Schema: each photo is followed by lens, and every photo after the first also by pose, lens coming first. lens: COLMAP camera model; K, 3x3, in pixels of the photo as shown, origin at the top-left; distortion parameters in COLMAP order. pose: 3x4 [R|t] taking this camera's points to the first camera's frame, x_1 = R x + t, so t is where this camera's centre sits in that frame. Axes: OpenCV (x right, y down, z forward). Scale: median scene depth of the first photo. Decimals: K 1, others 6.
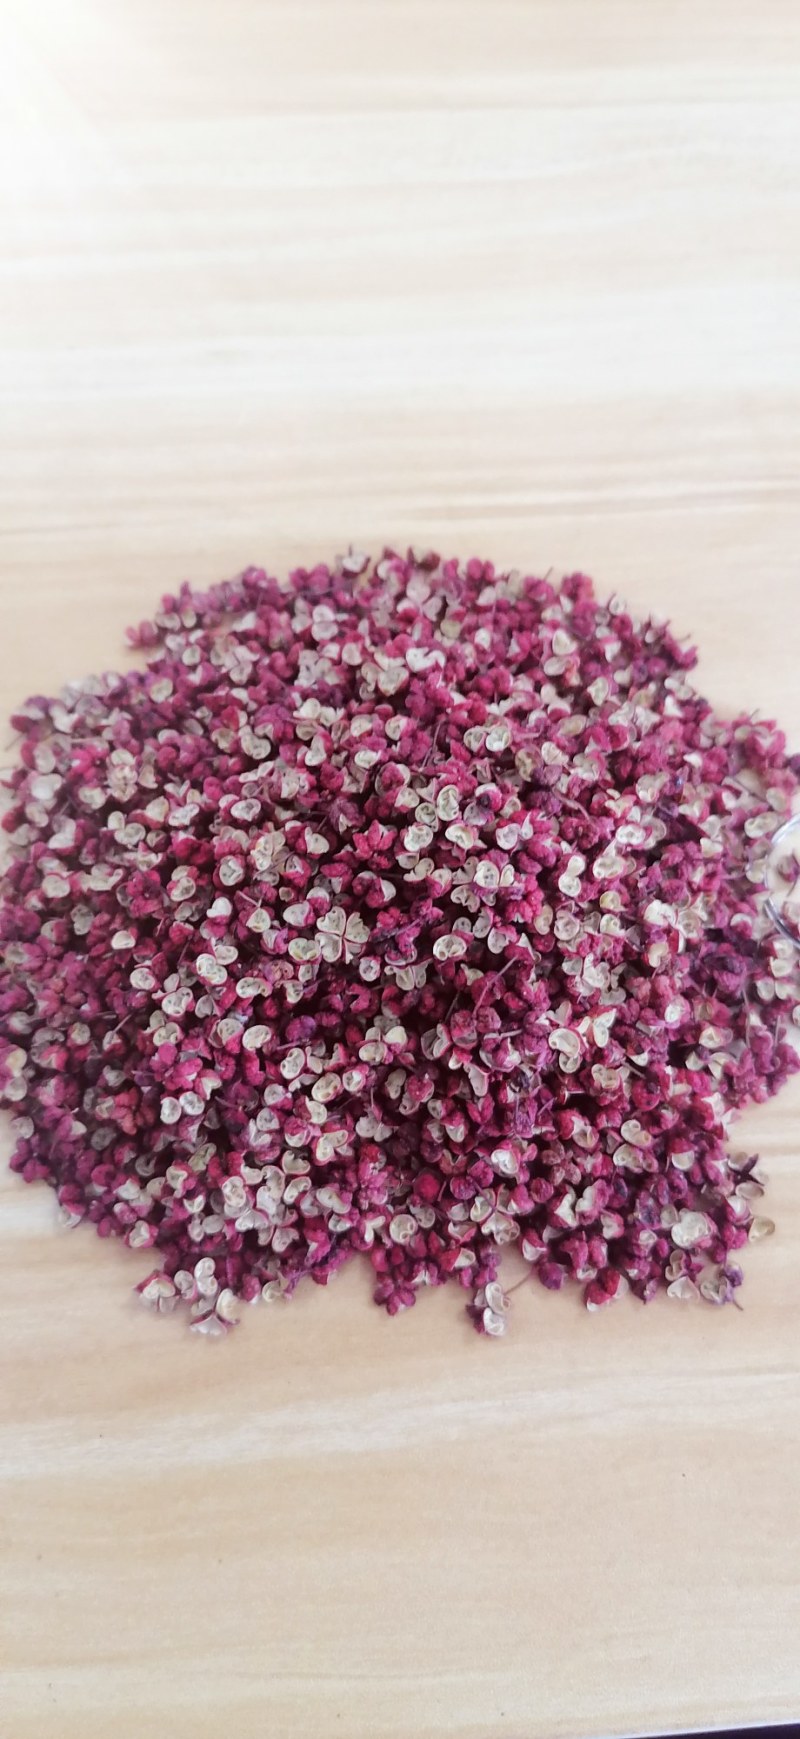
lens RADIAL K [[1334.9, 0, 436.8], [0, 1334.9, 861.8], [0, 0, 1]] dist [0.064494, -0.000897]
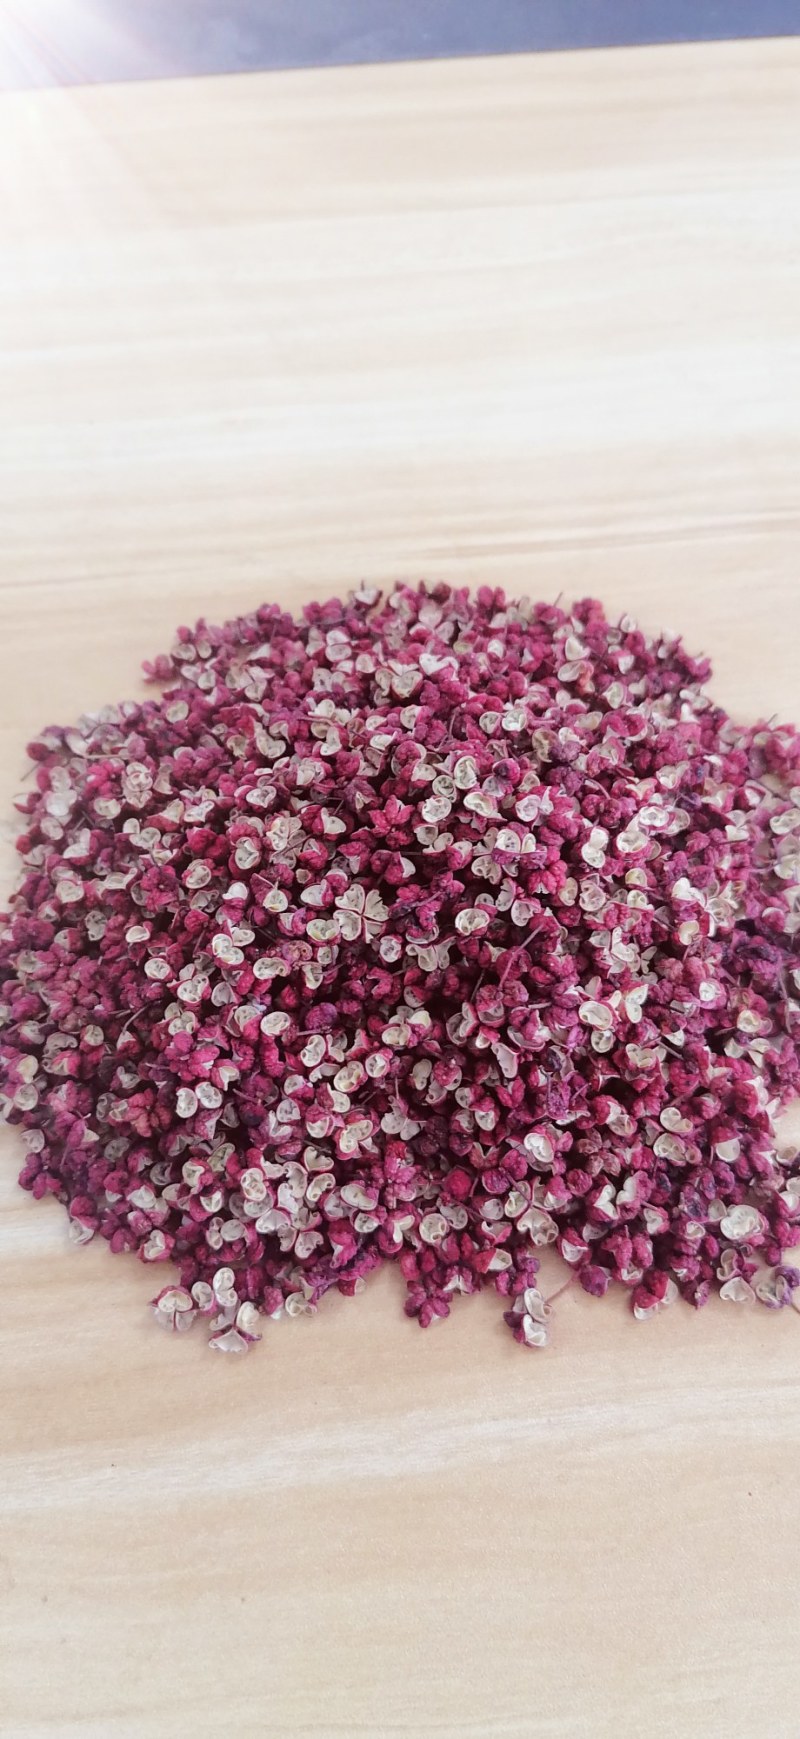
lens RADIAL K [[1334.9, 0, 436.8], [0, 1334.9, 861.8], [0, 0, 1]] dist [0.064494, -0.000897]
pose [[0.999316, -0.033821, -0.014979, -0.000128], [0.031326, 0.989156, -0.143491, 0.151859], [0.019669, 0.142923, 0.989538, 0.032401]]
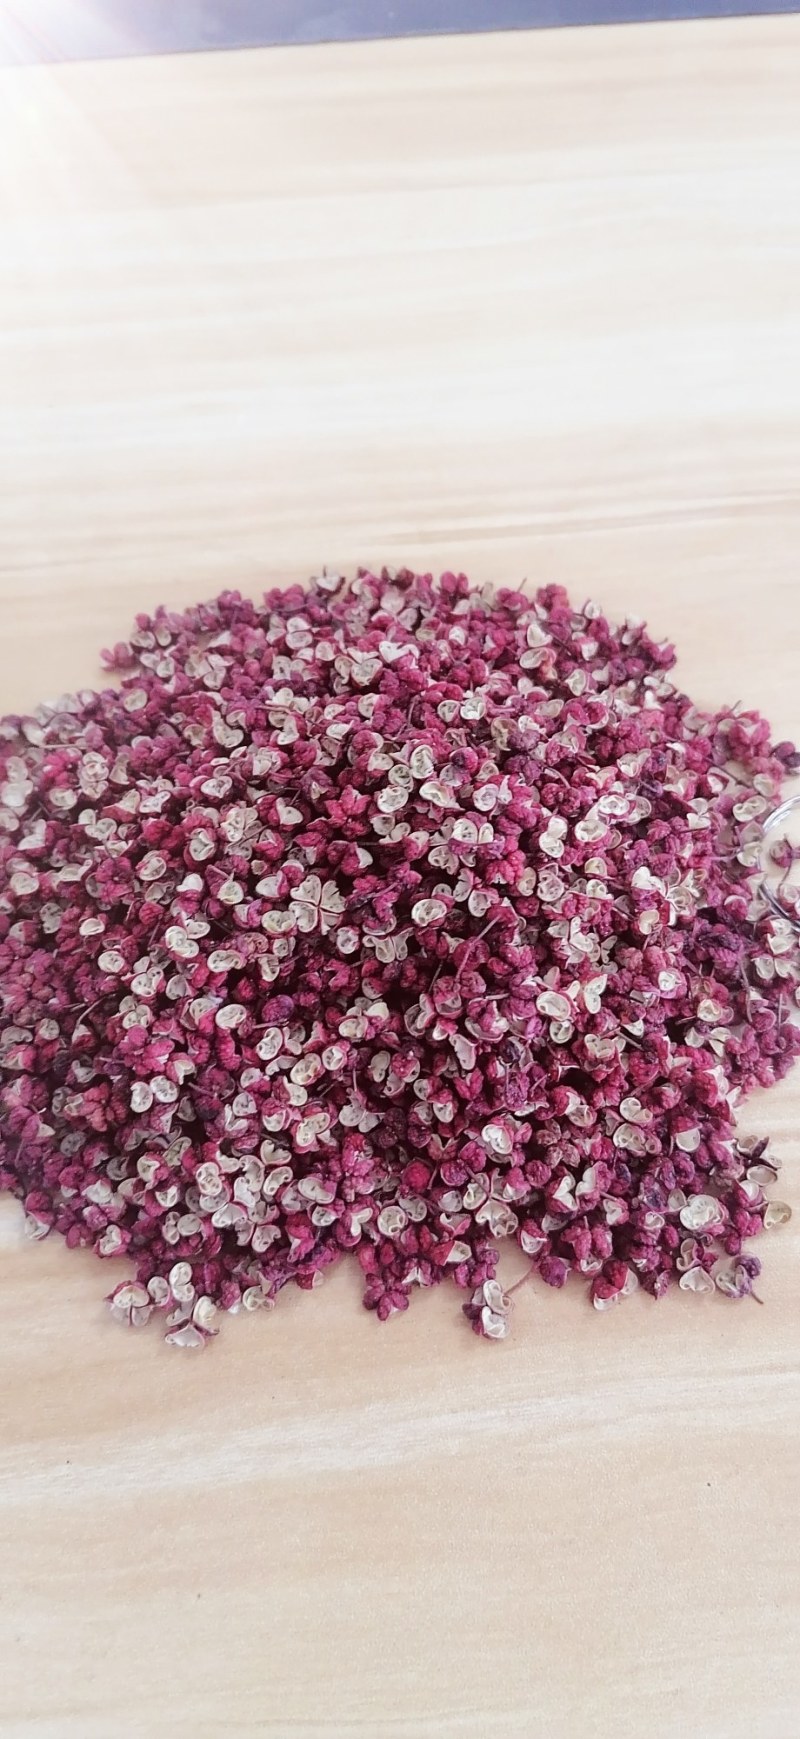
lens RADIAL K [[1334.9, 0, 436.8], [0, 1334.9, 861.8], [0, 0, 1]] dist [0.064494, -0.000897]
pose [[0.999234, -0.038781, -0.005262, 0.020356], [0.037754, 0.990599, -0.131482, 0.147225], [0.010312, 0.131183, 0.991305, 0.040626]]
